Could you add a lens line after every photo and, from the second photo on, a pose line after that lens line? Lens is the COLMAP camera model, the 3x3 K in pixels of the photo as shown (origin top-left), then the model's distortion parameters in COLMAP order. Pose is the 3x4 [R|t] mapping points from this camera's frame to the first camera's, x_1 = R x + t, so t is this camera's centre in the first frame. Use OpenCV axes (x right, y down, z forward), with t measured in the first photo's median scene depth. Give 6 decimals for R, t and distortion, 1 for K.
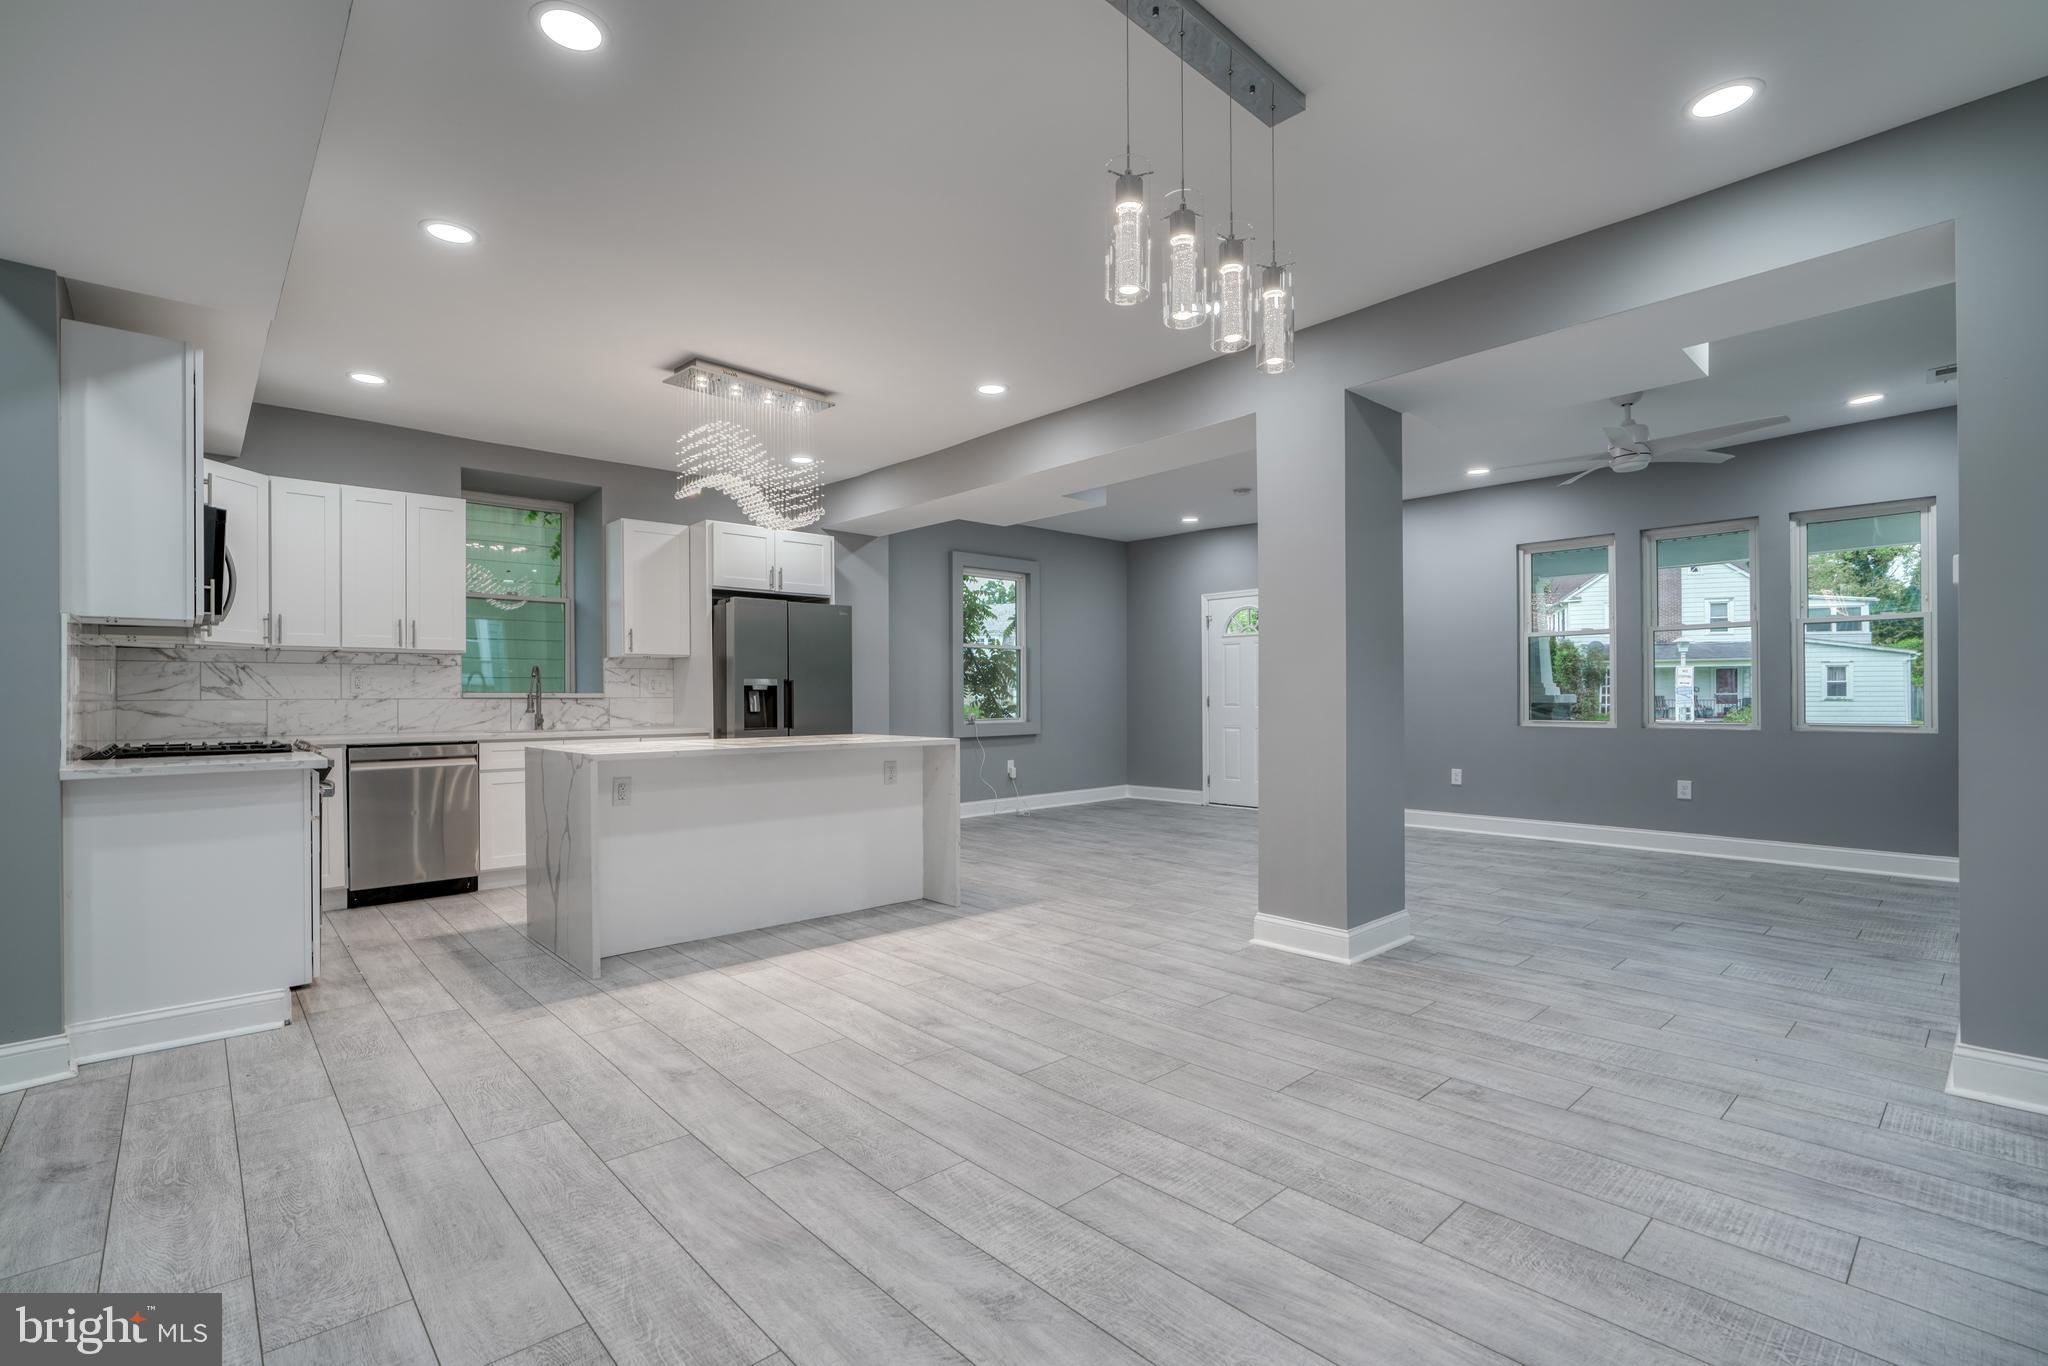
lens RADIAL K [[922.1, 0, 1018.6], [0, 922.1, 696.2], [0, 0, 1]] dist [-0.012705, 0.006892]
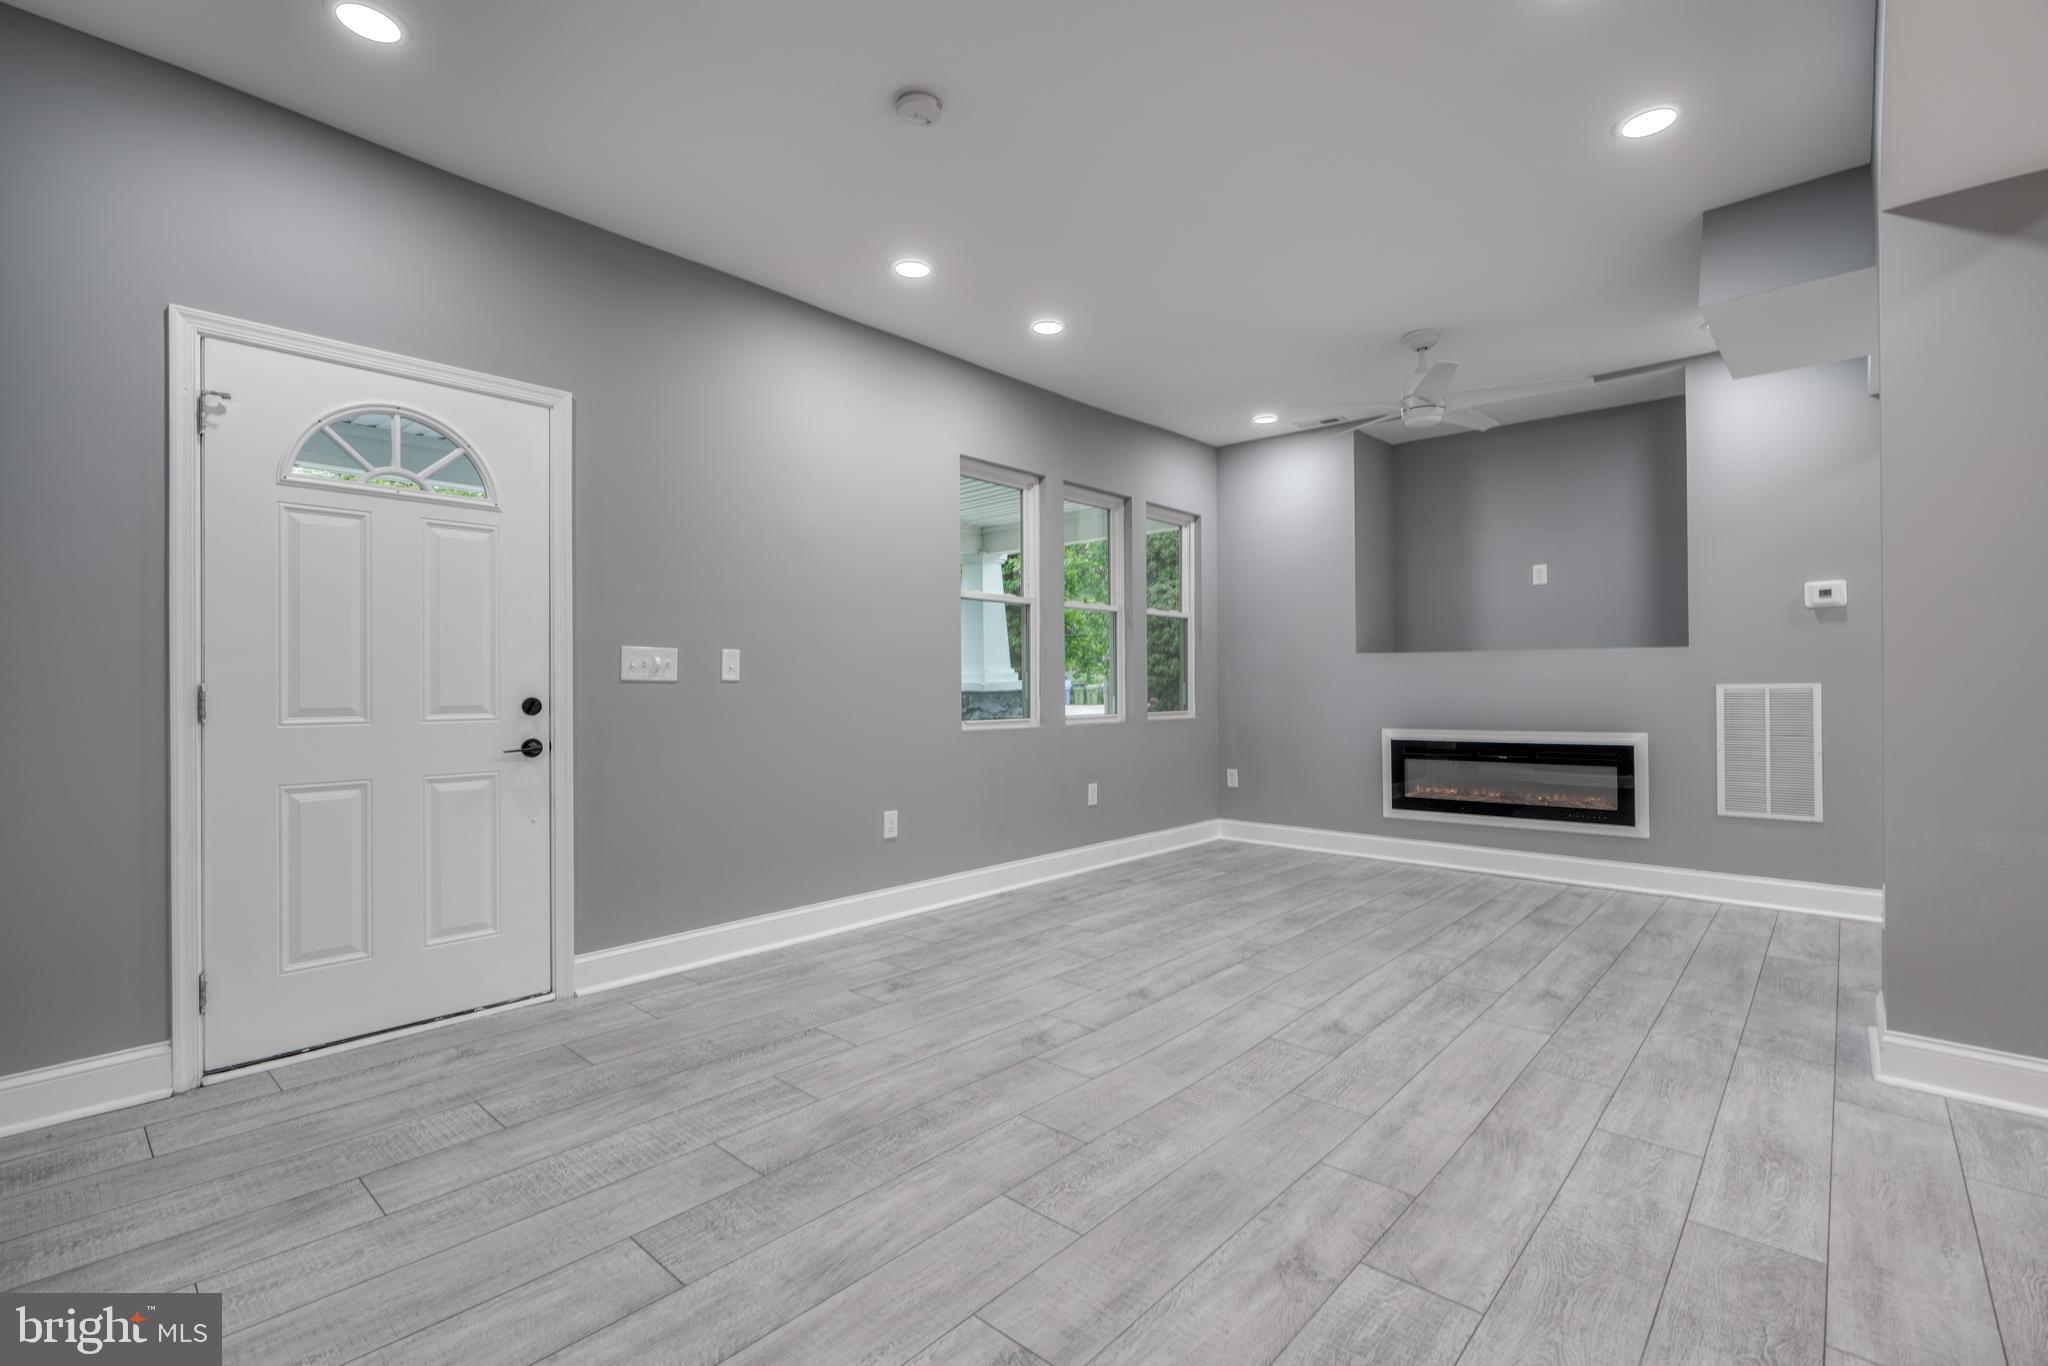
lens RADIAL K [[923.8, 0, 1025.6], [0, 923.8, 682.3], [0, 0, 1]] dist [-0.011279, 0.006428]
pose [[-0.099966, 0.009817, 0.994942, -0.173749], [0.004076, 0.999947, -0.009457, 0.005752], [-0.994982, 0.003110, -0.100001, 1.505254]]
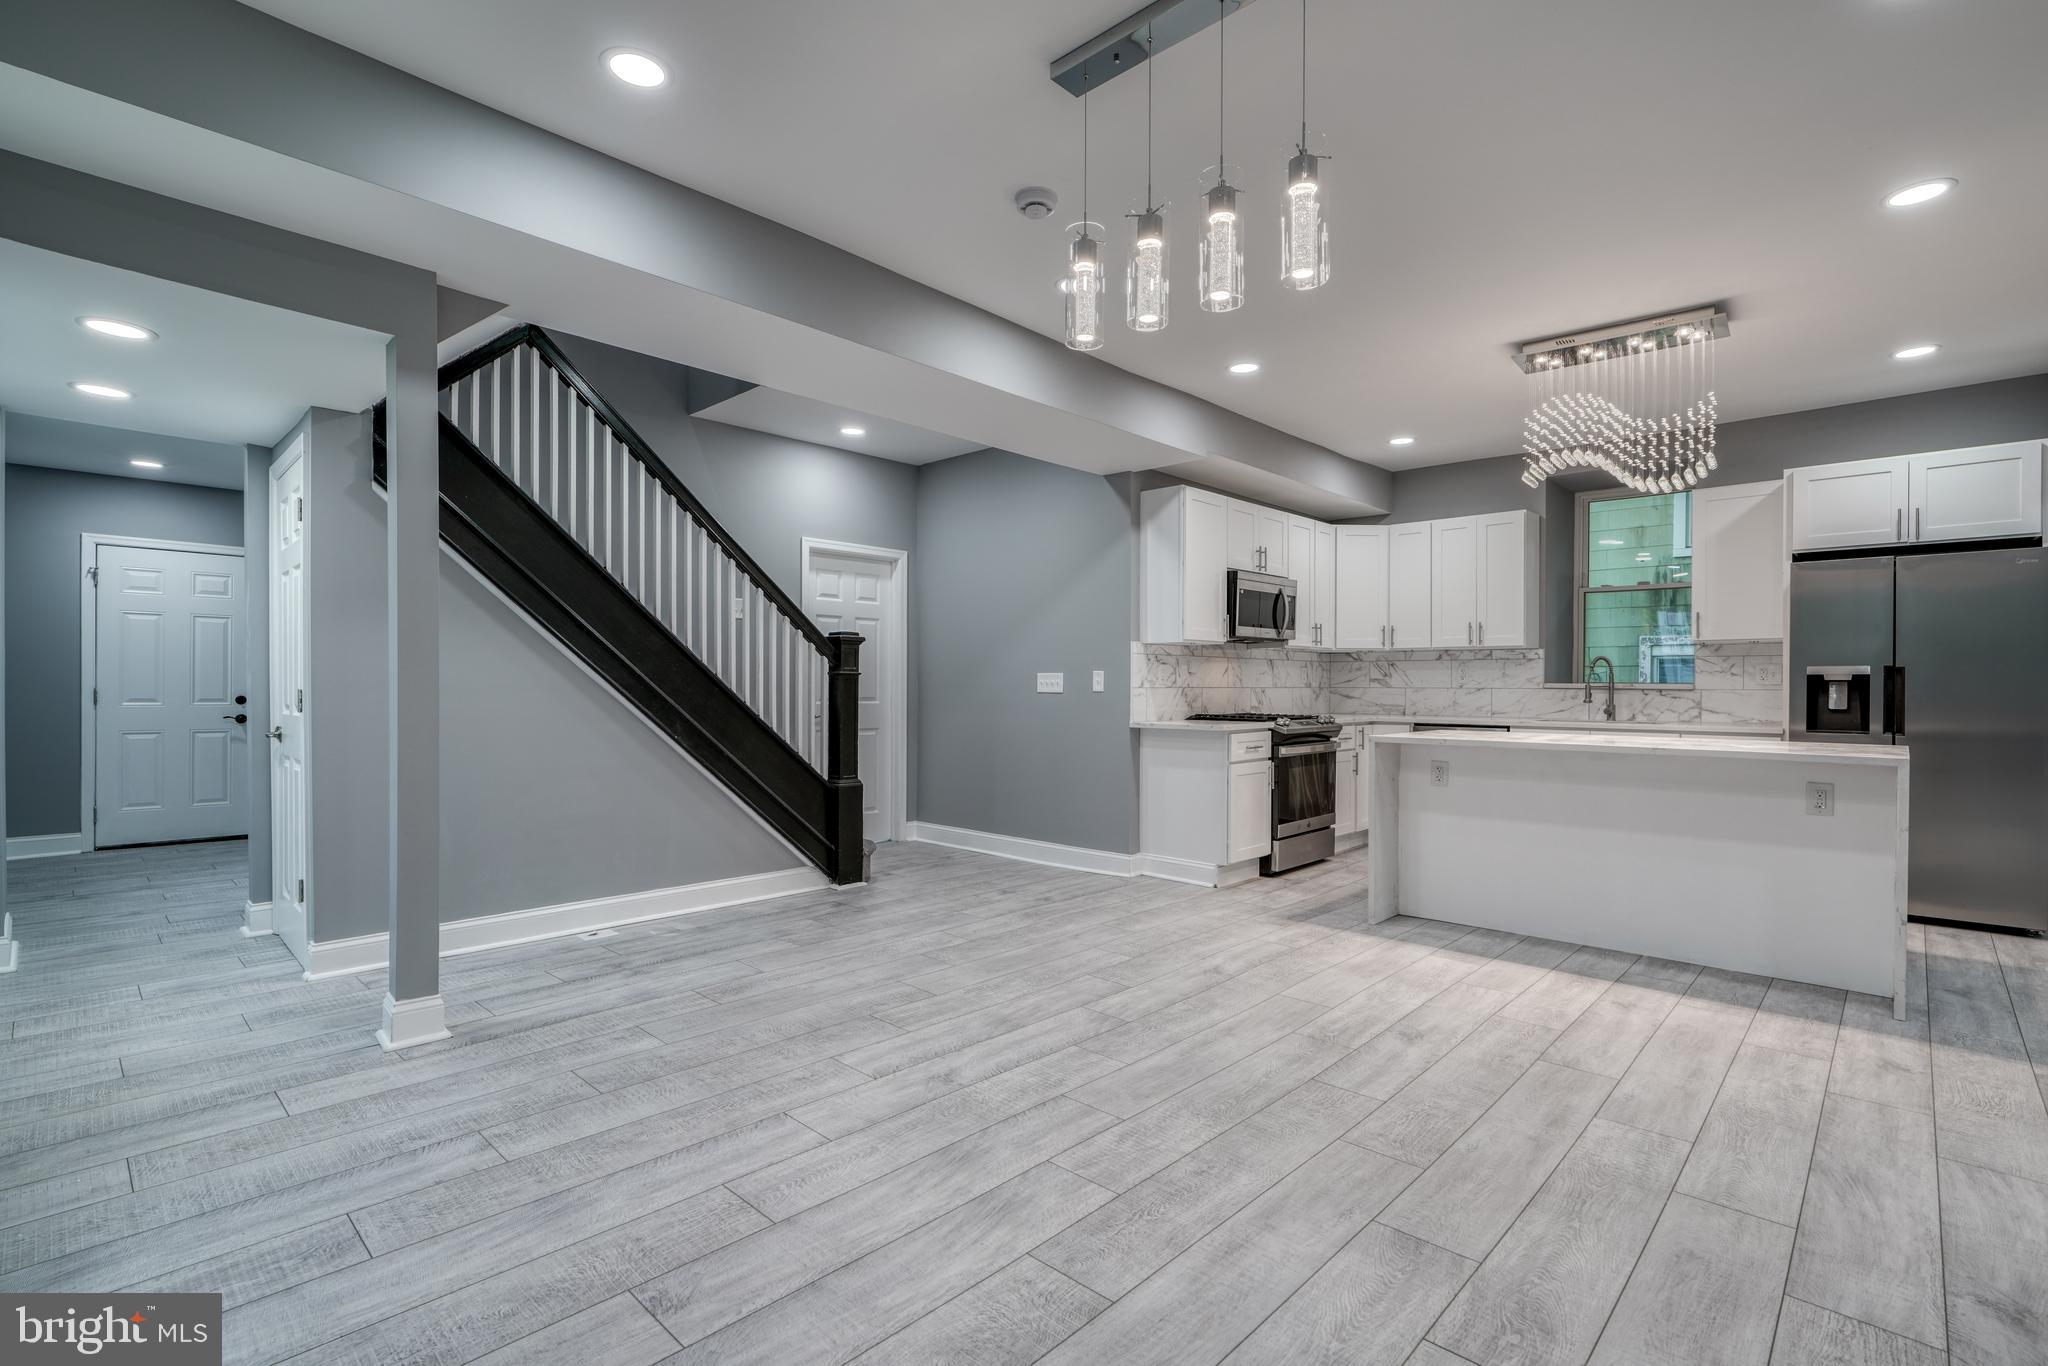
lens RADIAL K [[940.0, 0, 1027.4], [0, 940.0, 690.4], [0, 0, 1]] dist [-0.012602, 0.007336]
pose [[0.074382, 0.010387, -0.997176, 0.555365], [-0.004524, 0.999939, 0.010078, -0.004491], [0.997220, 0.003762, 0.074425, 0.360672]]
